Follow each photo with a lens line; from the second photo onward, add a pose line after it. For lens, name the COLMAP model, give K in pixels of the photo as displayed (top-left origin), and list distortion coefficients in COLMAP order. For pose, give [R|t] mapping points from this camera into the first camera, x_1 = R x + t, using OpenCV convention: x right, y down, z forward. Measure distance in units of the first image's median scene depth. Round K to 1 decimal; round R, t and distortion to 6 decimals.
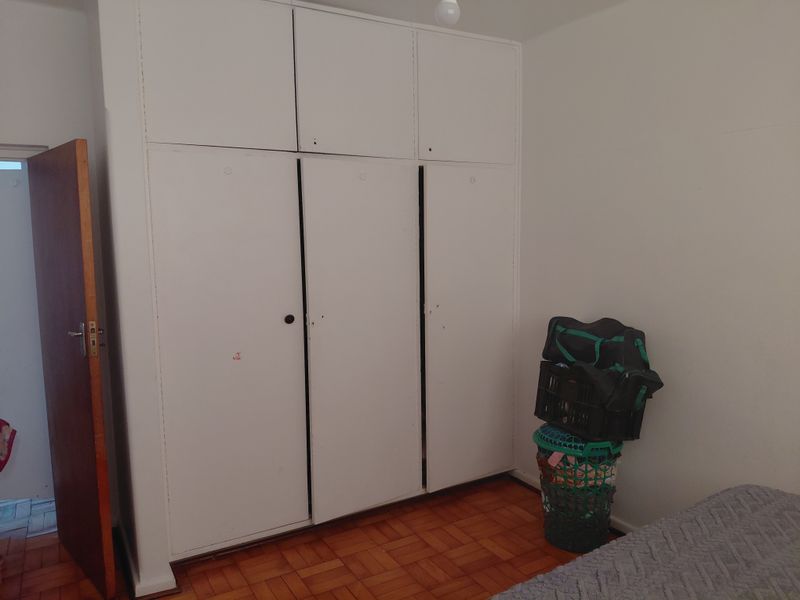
lens RADIAL K [[587.4, 0, 400.0], [0, 587.4, 300.0], [0, 0, 1]] dist [0.055460, 0.000138]
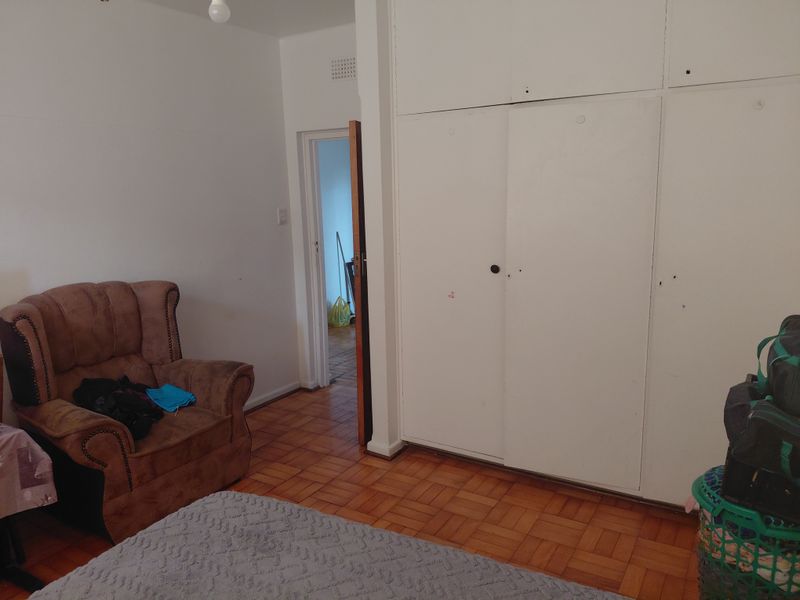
lens RADIAL K [[587.4, 0, 400.0], [0, 587.4, 300.0], [0, 0, 1]] dist [0.055460, 0.000138]
pose [[0.505454, 0.160509, -0.847793, 0.652110], [-0.083767, 0.987033, 0.136928, -0.044239], [0.858778, 0.001807, 0.512345, 0.321114]]
